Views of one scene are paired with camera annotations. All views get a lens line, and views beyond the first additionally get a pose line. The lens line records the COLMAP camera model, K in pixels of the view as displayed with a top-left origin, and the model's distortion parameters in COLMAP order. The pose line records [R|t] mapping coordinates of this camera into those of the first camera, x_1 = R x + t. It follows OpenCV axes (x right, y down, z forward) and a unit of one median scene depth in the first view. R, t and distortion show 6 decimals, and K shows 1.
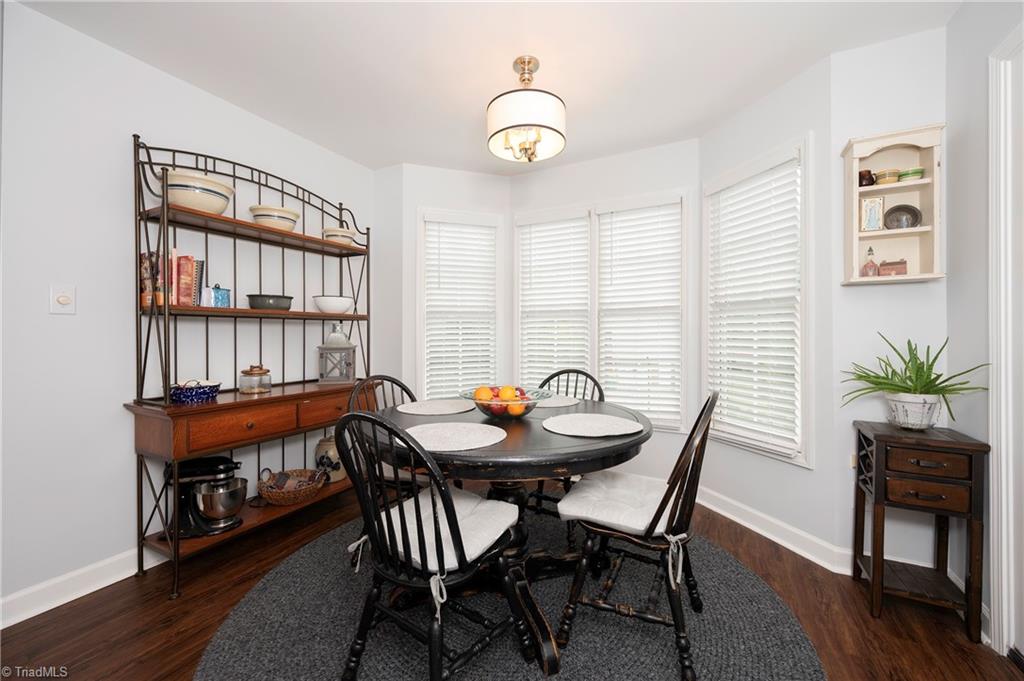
lens RADIAL K [[406.8, 0, 513.7], [0, 406.8, 339.8], [0, 0, 1]] dist [0.002745, 0.000325]
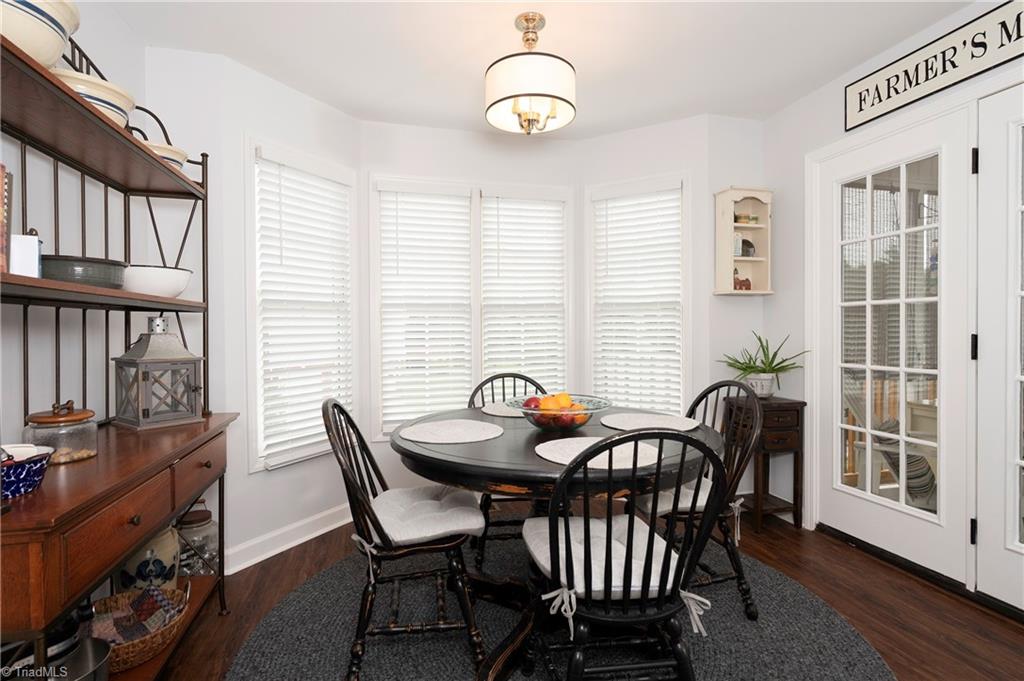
lens RADIAL K [[502.6, 0, 513.1], [0, 502.6, 343.1], [0, 0, 1]] dist [-0.001004, -0.000431]
pose [[0.742051, -0.019019, 0.670074, -0.722177], [0.013476, 0.999819, 0.013455, -0.009544], [-0.670208, -0.000954, 0.742172, 0.232677]]
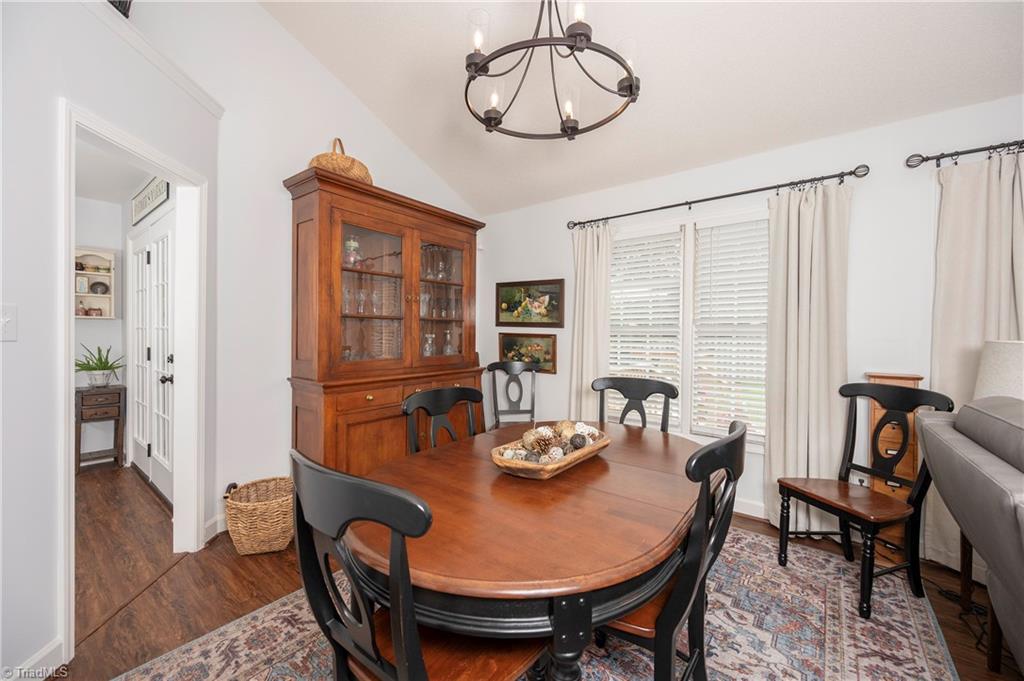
lens RADIAL K [[401.3, 0, 511.3], [0, 401.3, 337.7], [0, 0, 1]] dist [-0.001049, -0.000028]
pose [[0.190219, -0.005291, 0.981727, -0.615057], [0.000293, 0.999986, 0.005333, -0.048274], [-0.981742, -0.000726, 0.190218, -1.341542]]
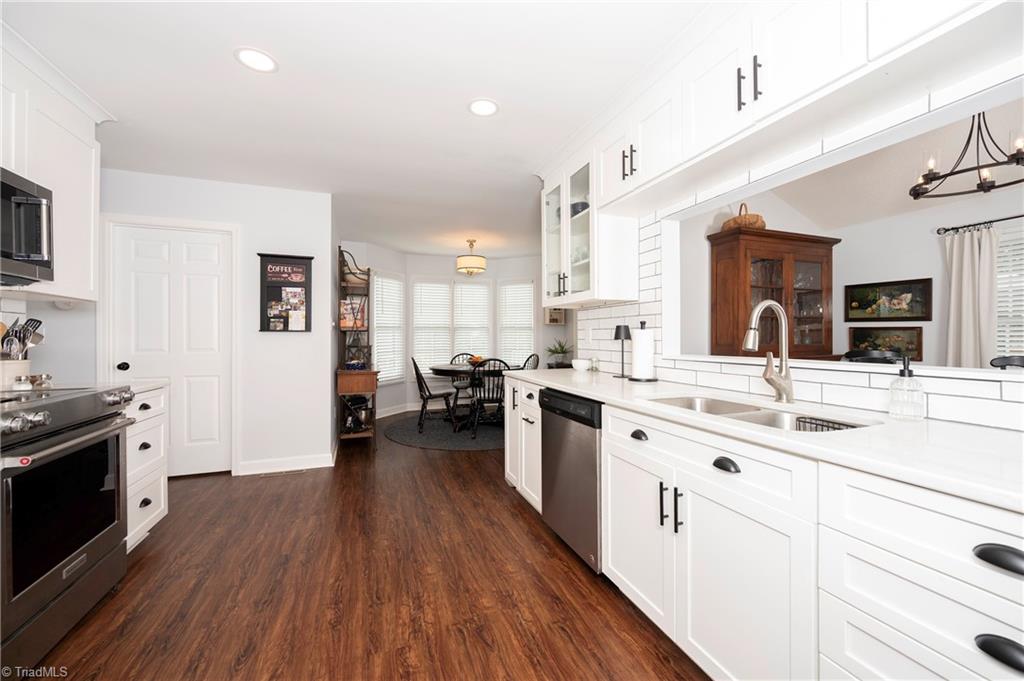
lens RADIAL K [[401.3, 0, 511.3], [0, 401.3, 337.7], [0, 0, 1]] dist [-0.001049, -0.000028]
pose [[0.678434, 0.000844, 0.734661, -1.784106], [0.008058, 0.999931, -0.008590, 0.004585], [-0.734617, 0.011748, 0.678380, -1.037006]]
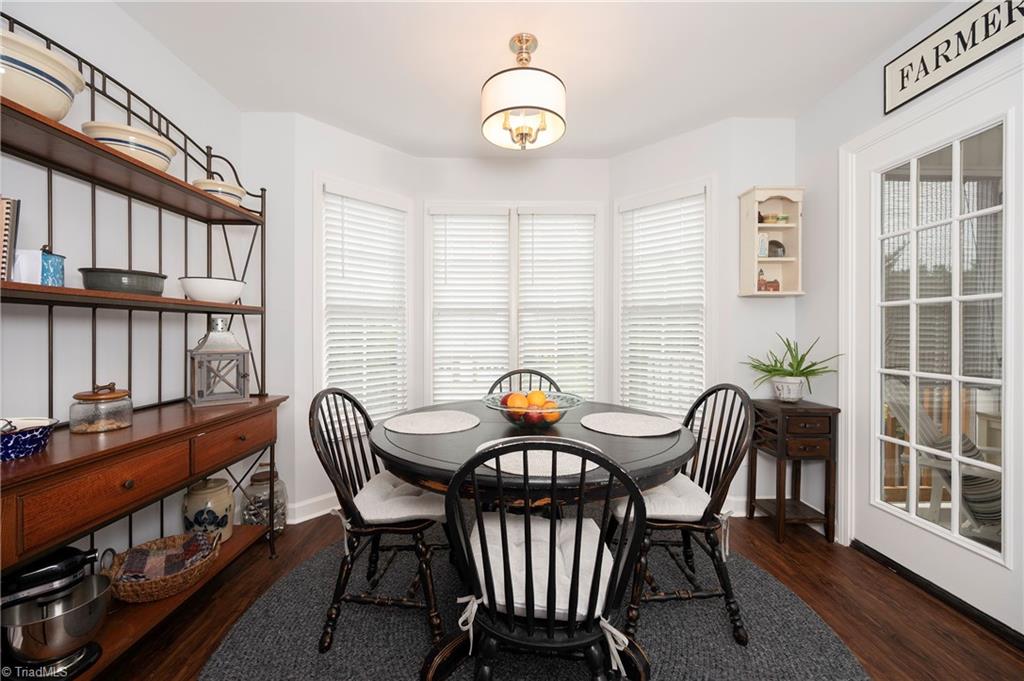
lens RADIAL K [[403.1, 0, 510.7], [0, 403.1, 338.9], [0, 0, 1]] dist [-0.001900, 0.000020]
pose [[0.879748, -0.005048, 0.475413, -0.434827], [0.004684, 0.999987, 0.001950, -0.003978], [-0.475416, 0.000511, 0.879761, 0.205568]]
